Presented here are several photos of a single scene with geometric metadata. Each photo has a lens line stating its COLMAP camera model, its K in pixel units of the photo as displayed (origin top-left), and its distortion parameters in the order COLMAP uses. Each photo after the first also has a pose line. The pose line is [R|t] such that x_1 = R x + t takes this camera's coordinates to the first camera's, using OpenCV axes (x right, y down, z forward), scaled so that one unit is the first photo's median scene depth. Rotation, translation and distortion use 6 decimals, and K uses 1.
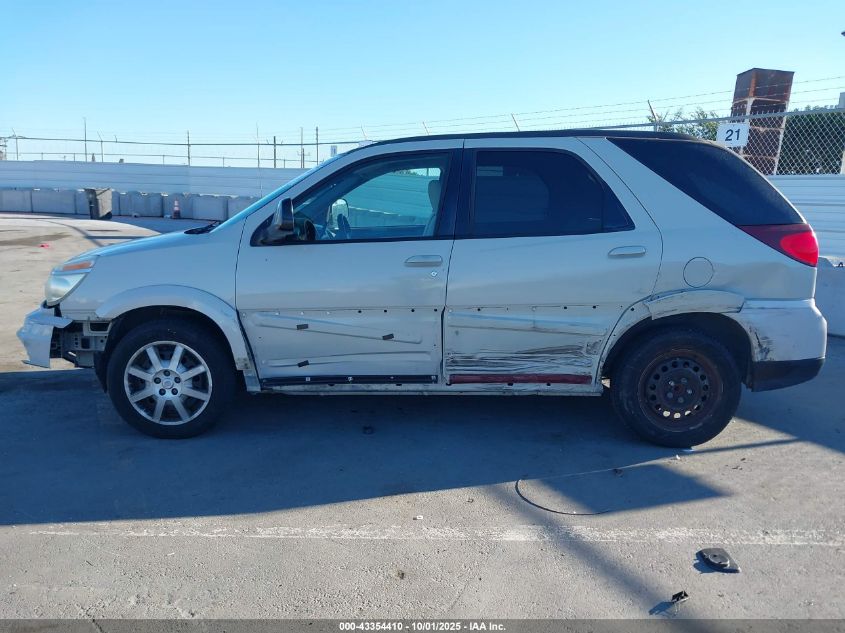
lens RADIAL K [[711.5, 0, 422.5], [0, 711.5, 316.5], [0, 0, 1]] dist [0.006003, -0.008534]
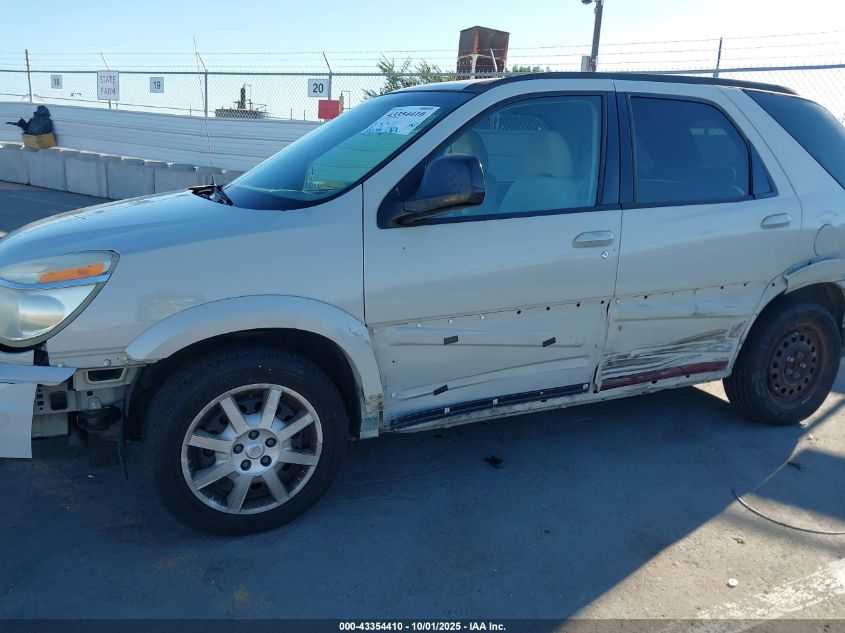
lens RADIAL K [[711.5, 0, 422.5], [0, 711.5, 316.5], [0, 0, 1]] dist [0.006003, -0.008534]
pose [[0.890370, -0.087506, 0.446747, -0.497312], [0.056155, 0.994969, 0.082970, -0.067654], [-0.451760, -0.048787, 0.890805, 0.377772]]
